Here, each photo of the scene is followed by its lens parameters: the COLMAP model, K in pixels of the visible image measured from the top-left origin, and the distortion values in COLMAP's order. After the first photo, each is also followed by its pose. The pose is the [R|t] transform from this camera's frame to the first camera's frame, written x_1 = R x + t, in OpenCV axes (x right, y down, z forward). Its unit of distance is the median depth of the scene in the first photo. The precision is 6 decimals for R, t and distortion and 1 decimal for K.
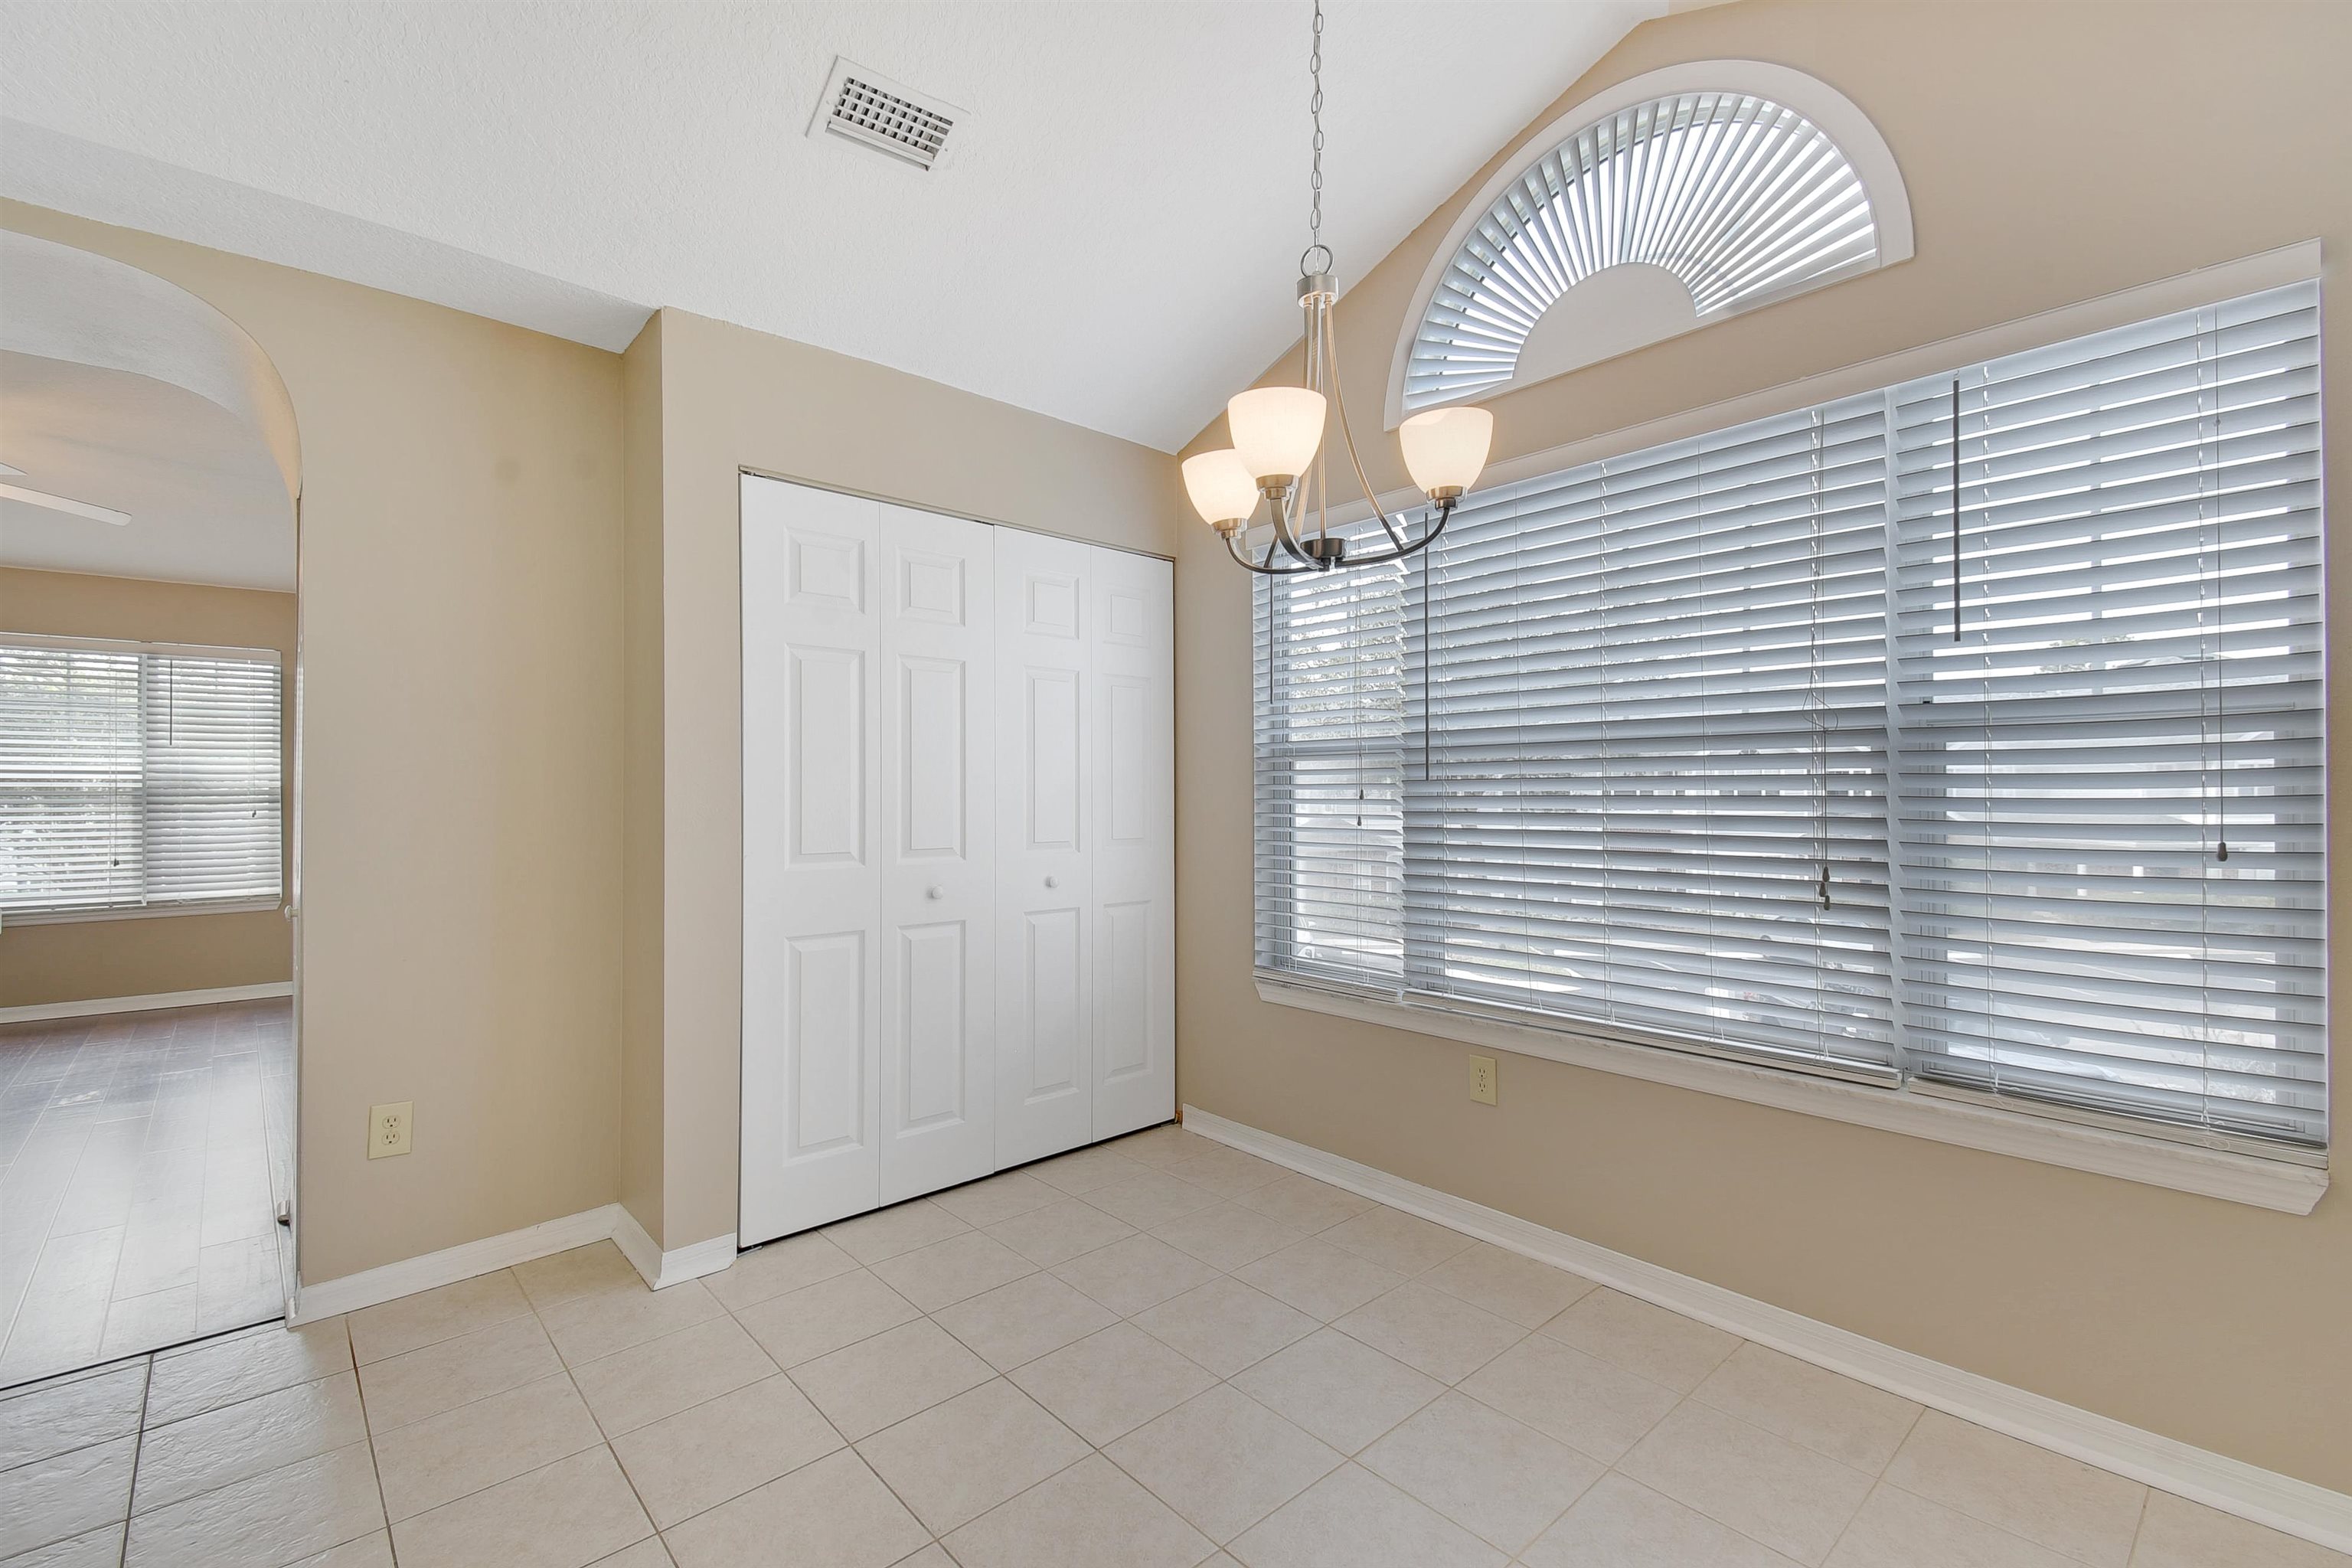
lens RADIAL K [[1011.1, 0, 1185.1], [0, 1011.1, 791.0], [0, 0, 1]] dist [0.043164, -0.021239]
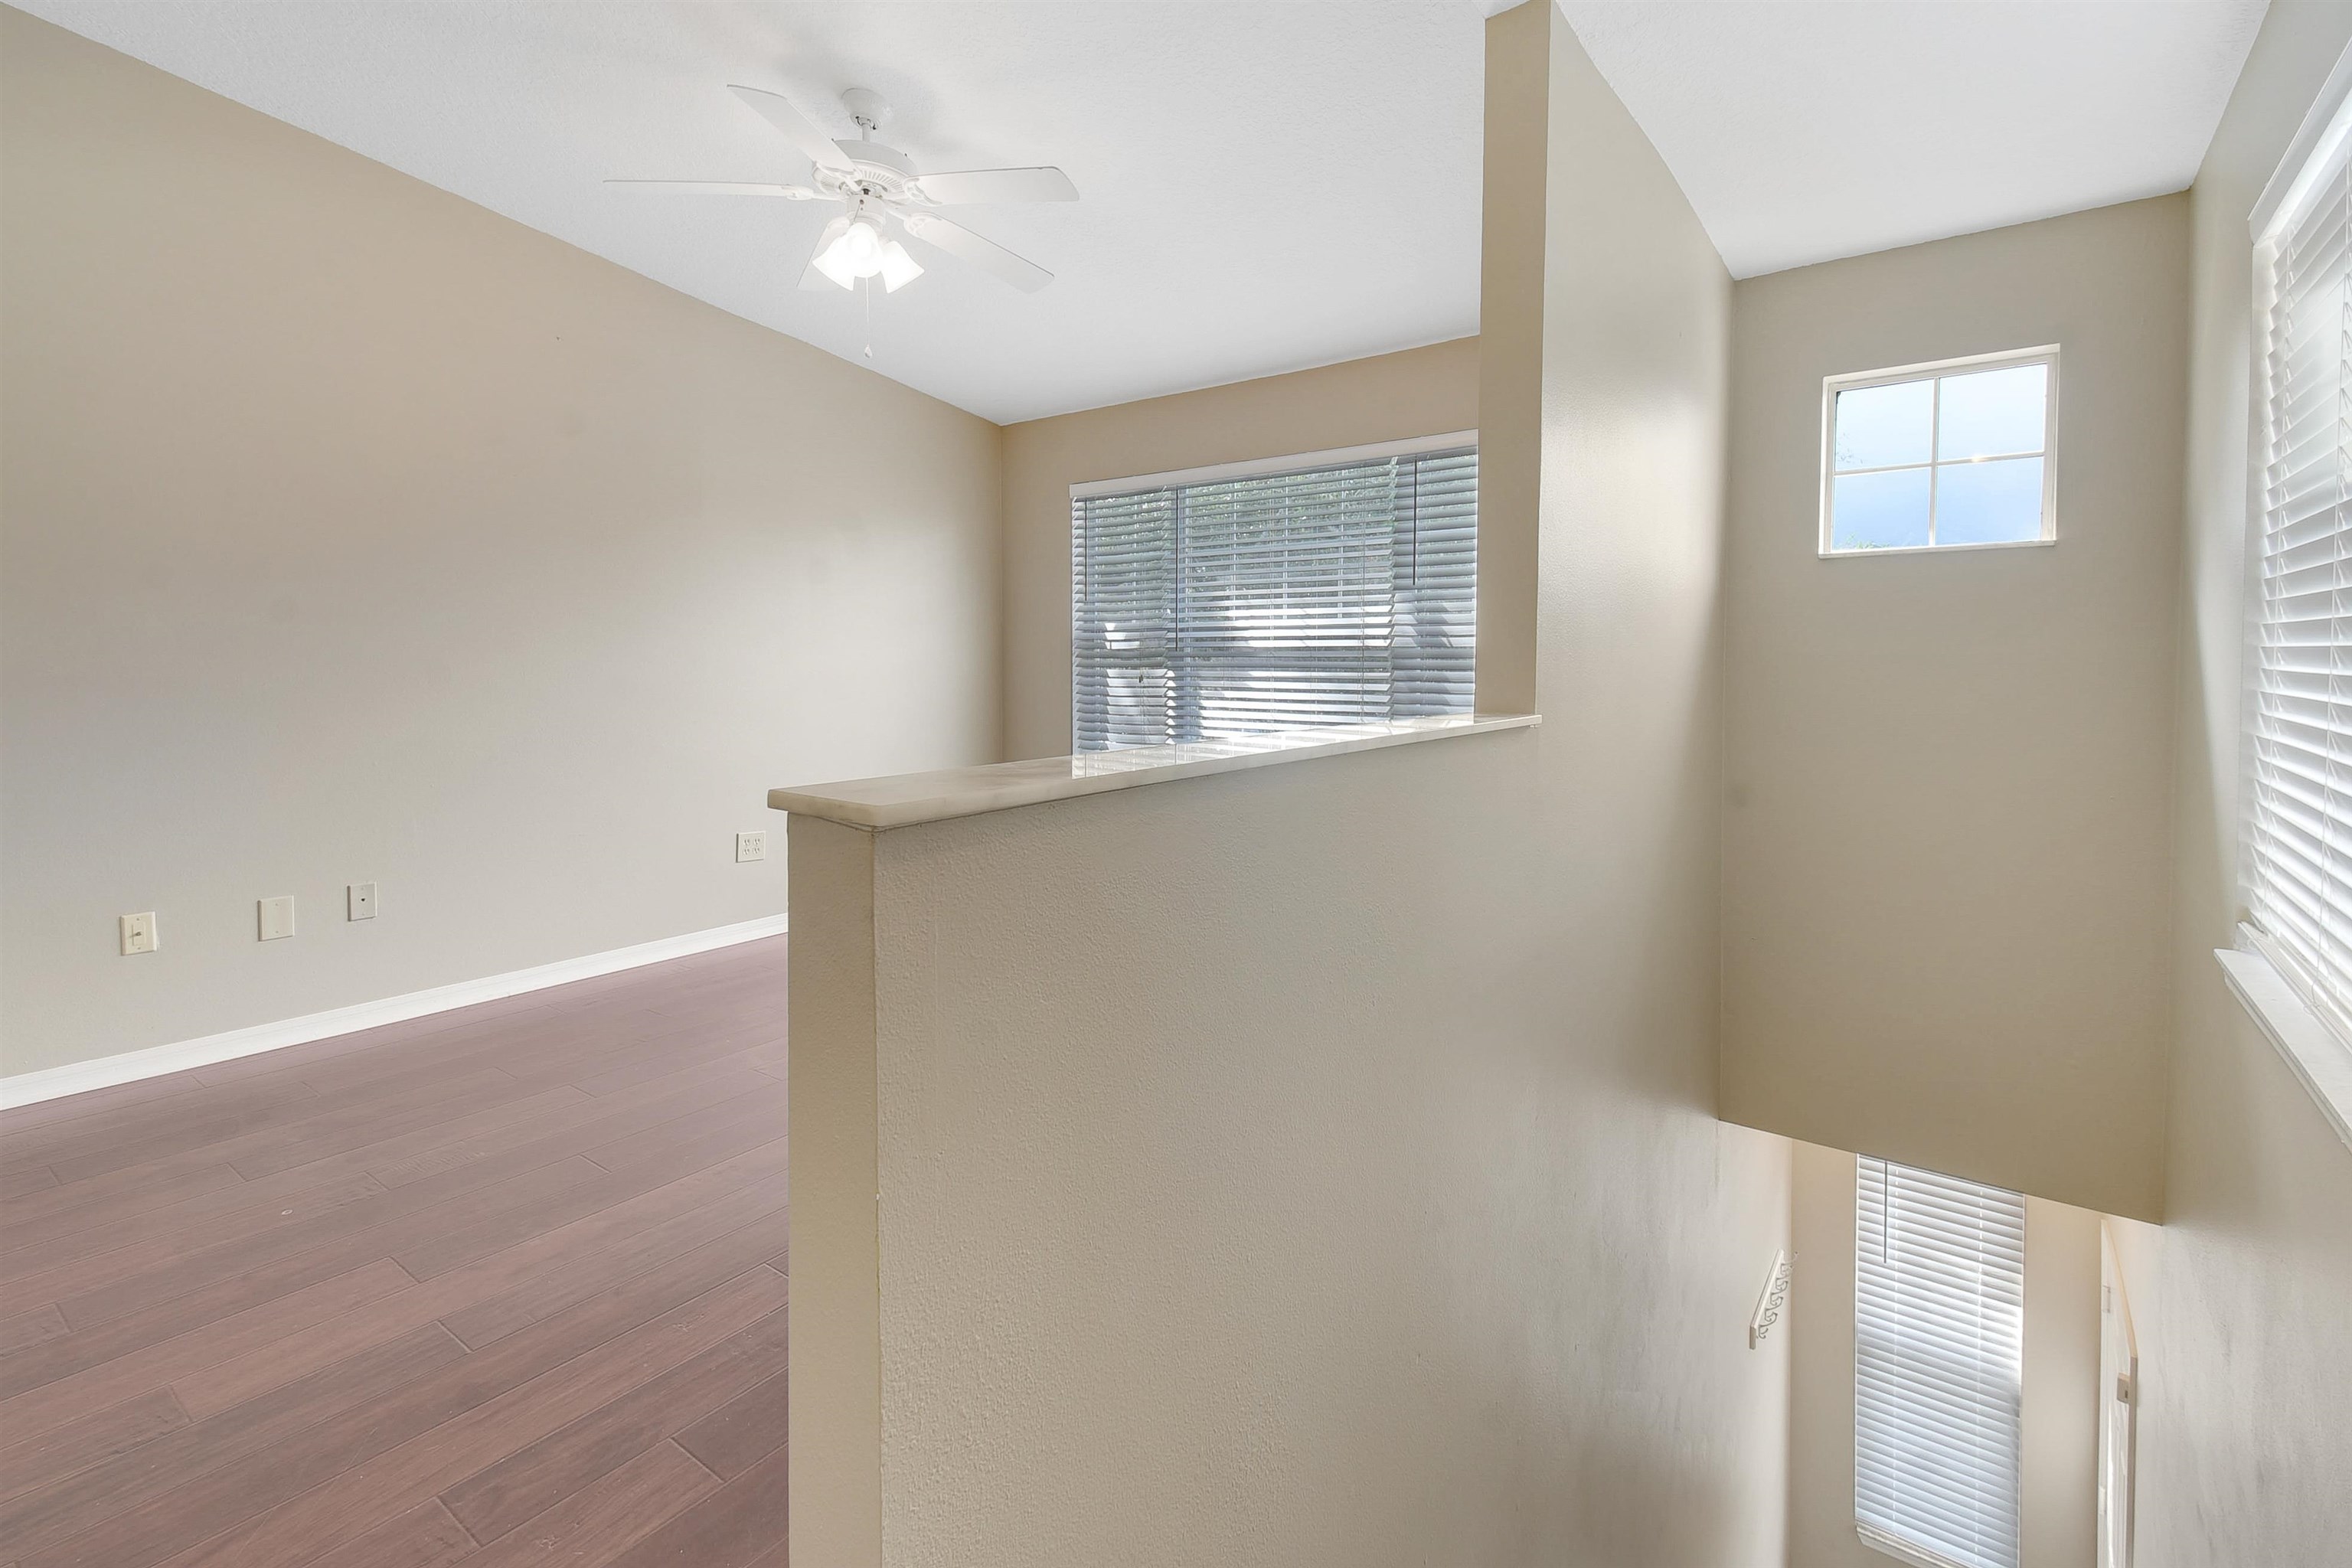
lens RADIAL K [[1069.2, 0, 1180.9], [0, 1069.2, 697.0], [0, 0, 1]] dist [0.064664, -0.027568]
pose [[0.190215, 0.040998, -0.980886, -0.618758], [-0.000247, 0.999130, 0.041712, 0.001761], [0.981742, -0.007692, 0.190059, 1.444046]]
